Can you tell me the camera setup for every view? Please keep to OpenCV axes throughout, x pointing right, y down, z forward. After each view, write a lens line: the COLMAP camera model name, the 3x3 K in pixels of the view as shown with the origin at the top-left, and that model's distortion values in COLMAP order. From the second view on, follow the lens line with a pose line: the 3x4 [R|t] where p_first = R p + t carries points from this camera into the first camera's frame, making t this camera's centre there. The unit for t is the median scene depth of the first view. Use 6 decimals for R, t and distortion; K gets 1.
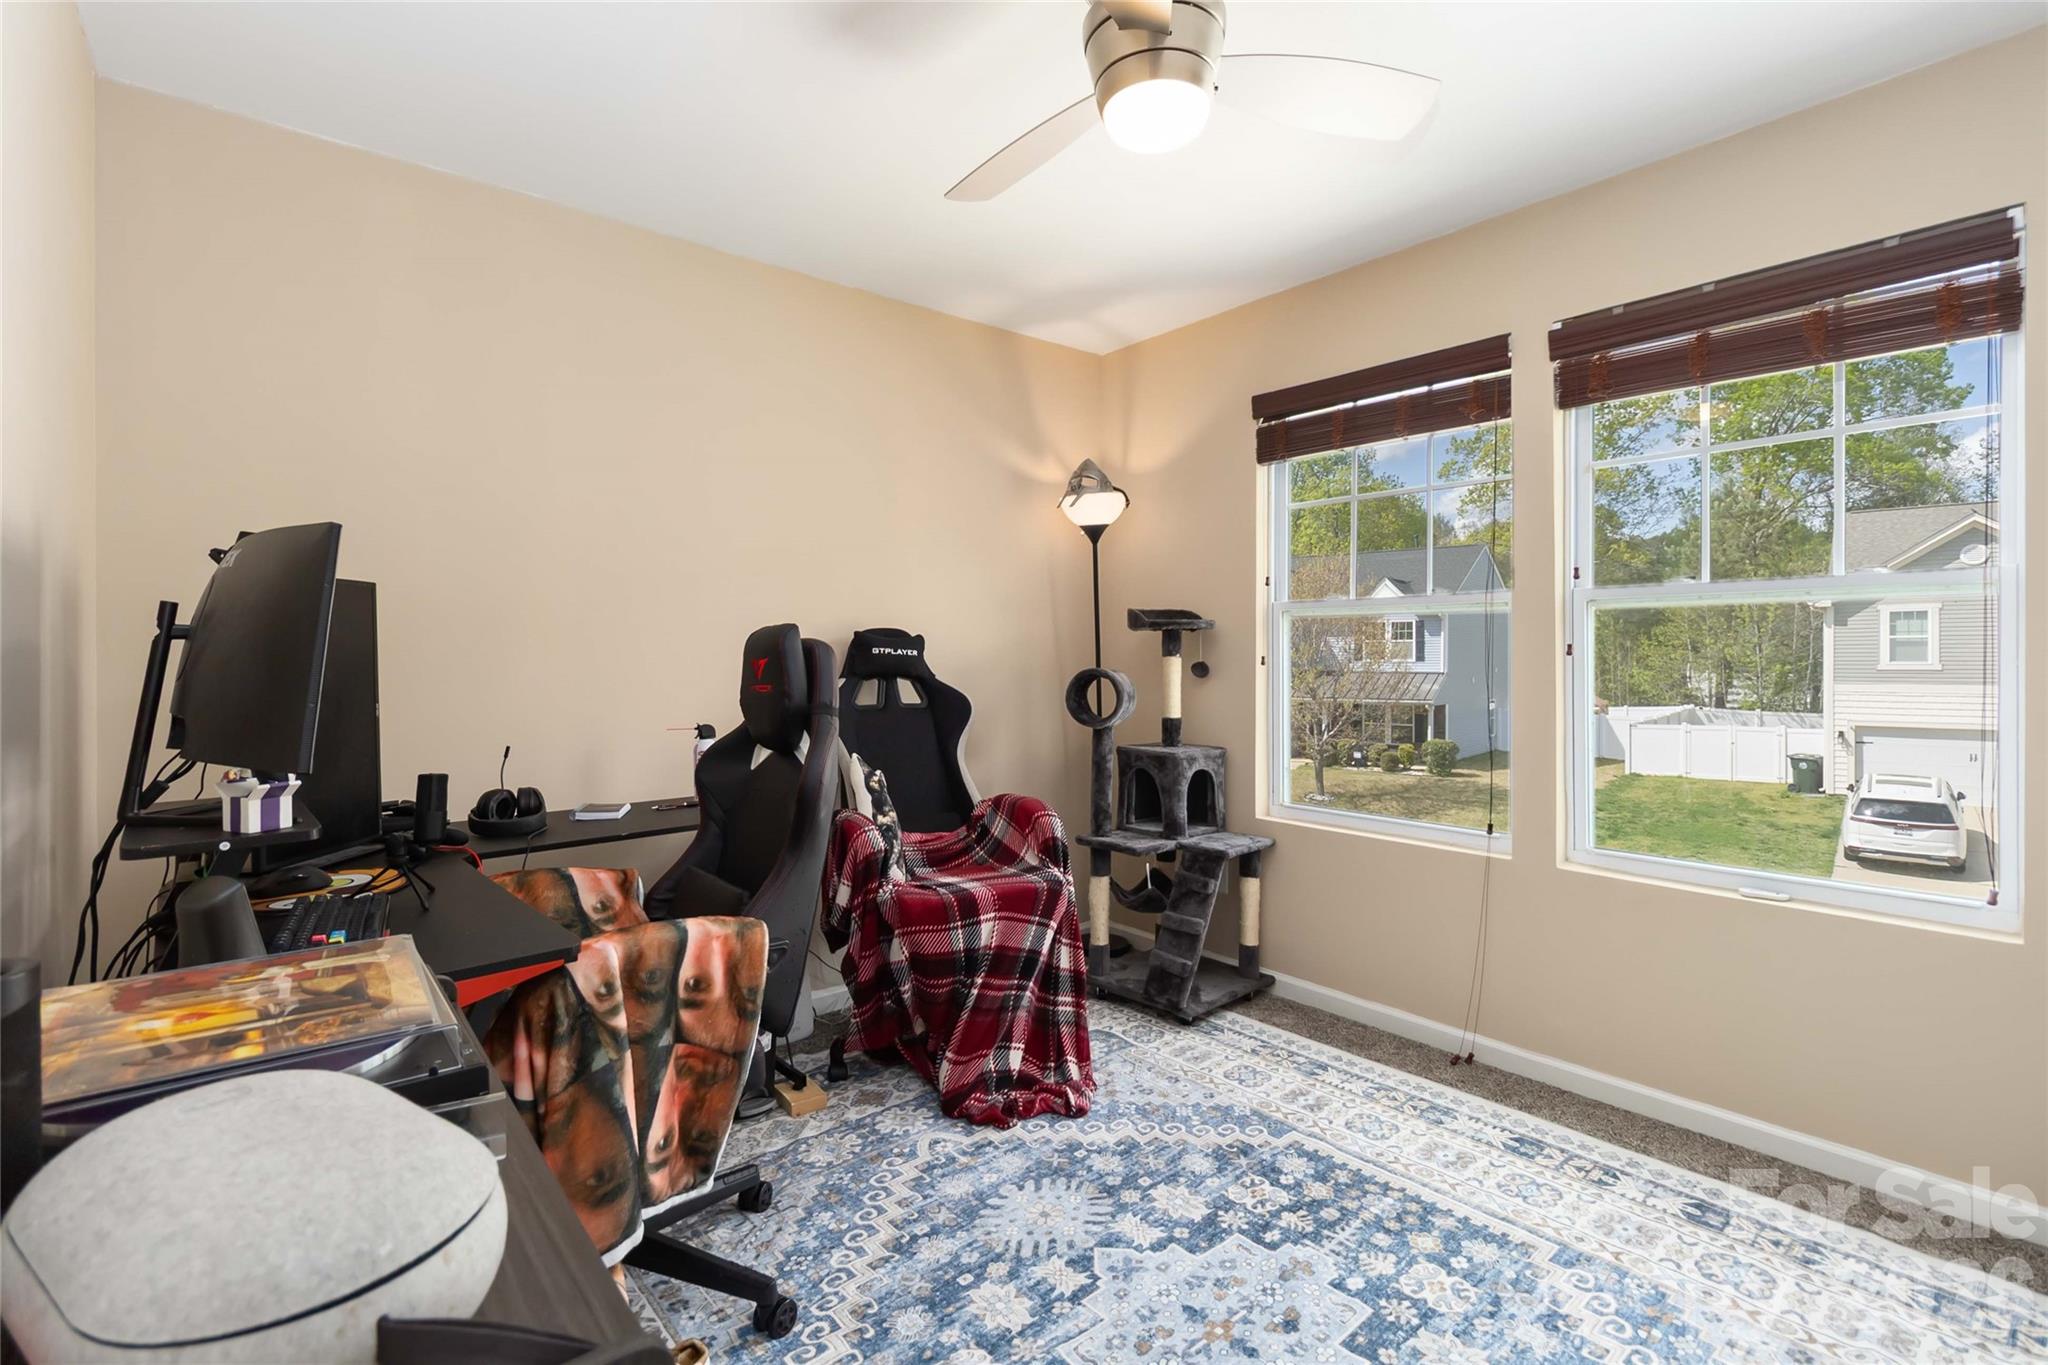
lens RADIAL K [[954.1, 0, 1033.6], [0, 954.1, 665.5], [0, 0, 1]] dist [0.000688, -0.000318]
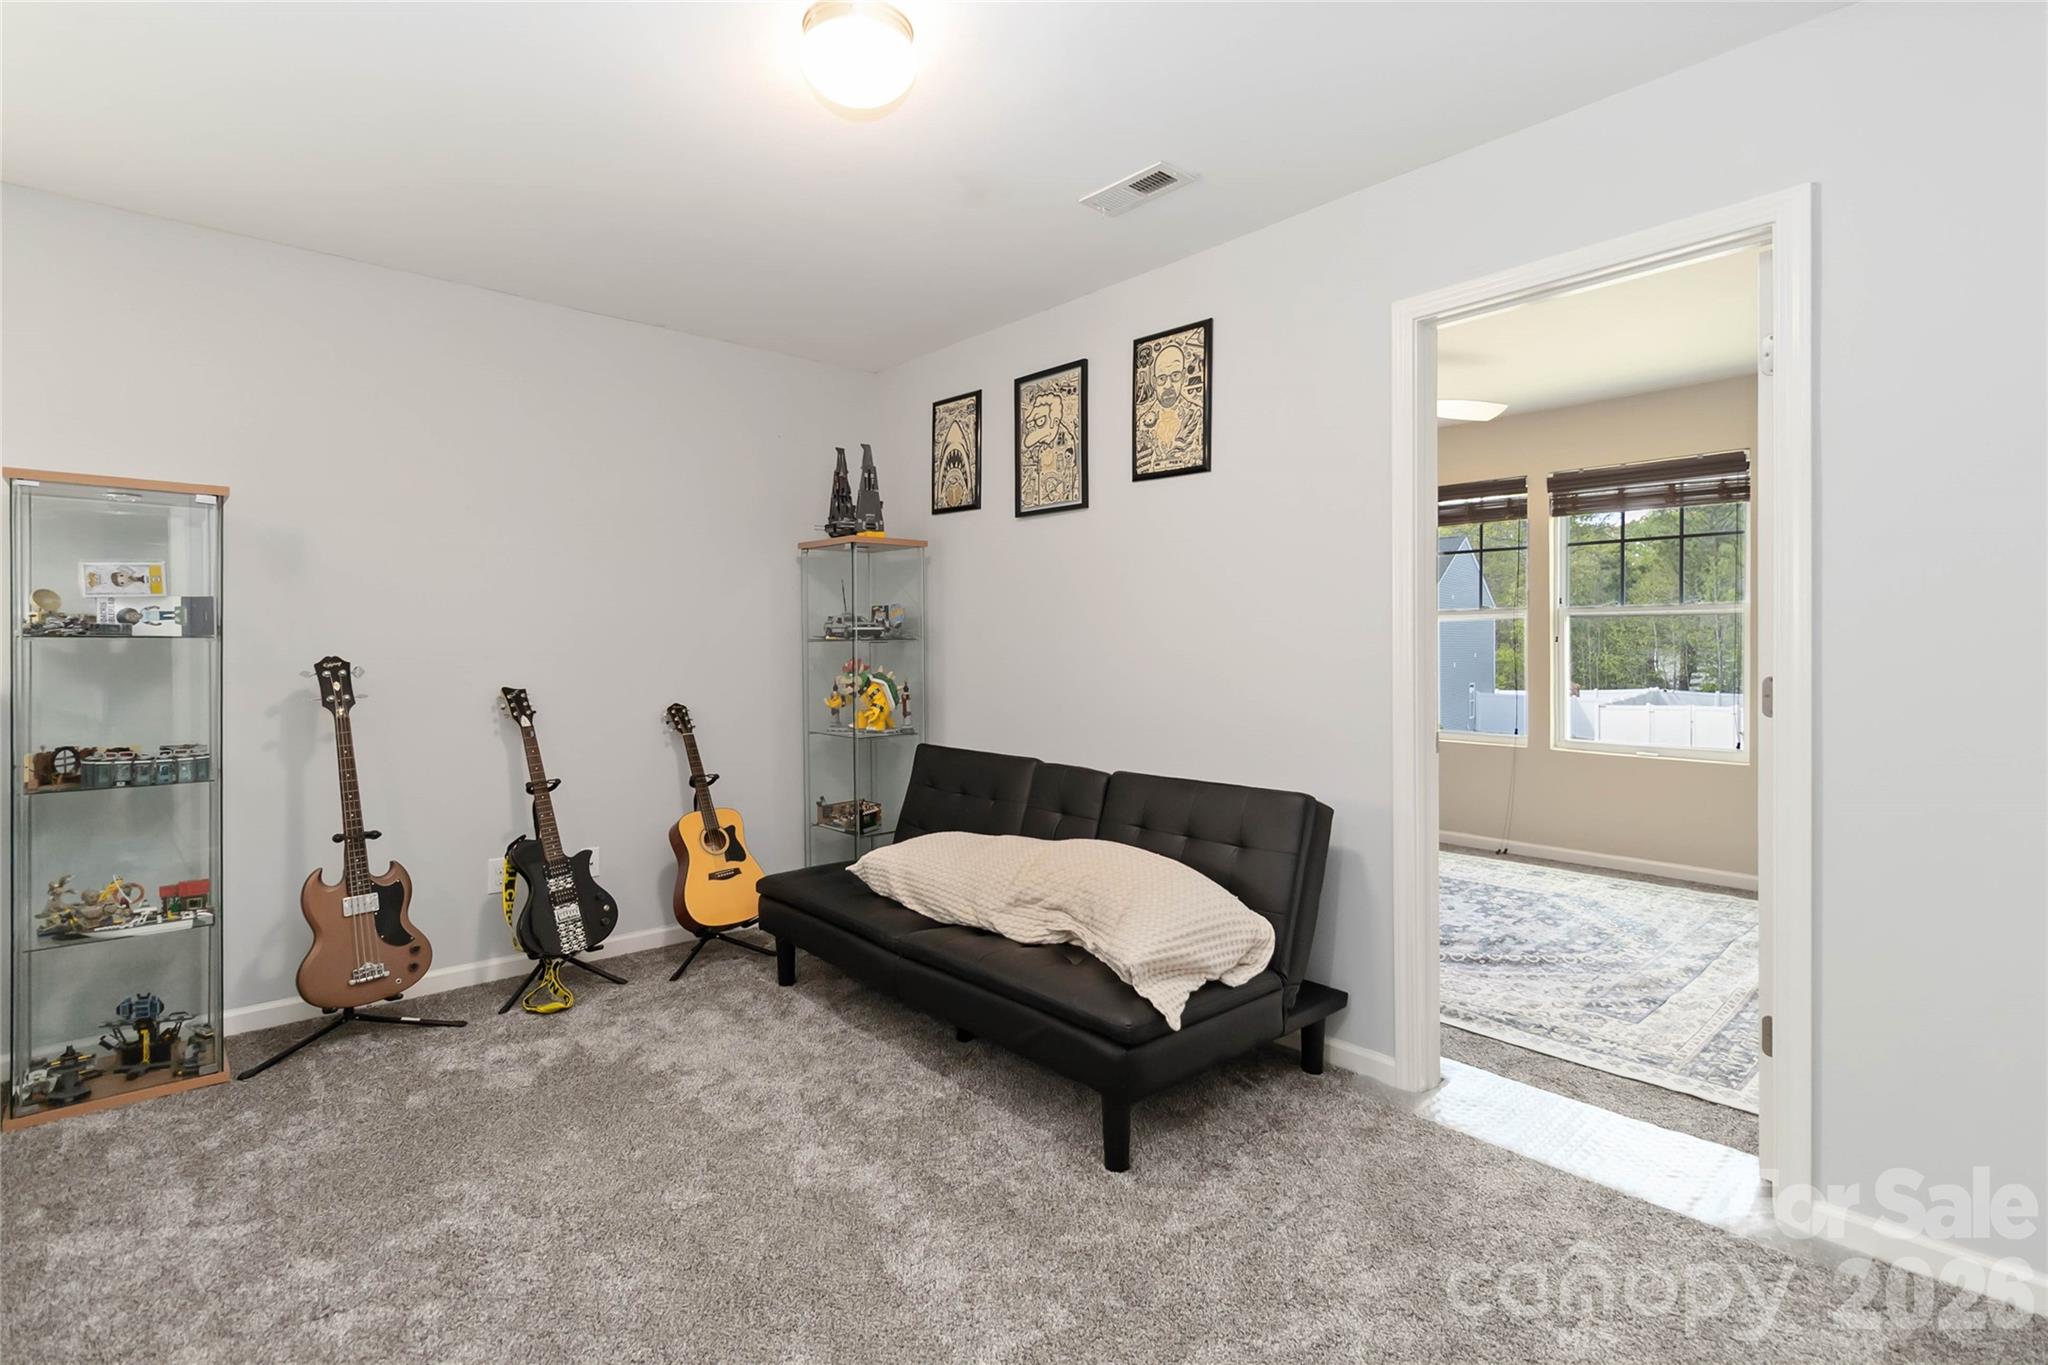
lens RADIAL K [[981.6, 0, 1034.5], [0, 981.6, 638.7], [0, 0, 1]] dist [0.000536, 0.000574]
pose [[0.999362, 0.005311, 0.035309, -0.566257], [-0.005002, 0.999948, -0.008838, 0.005548], [-0.035354, 0.008656, 0.999337, -0.950395]]
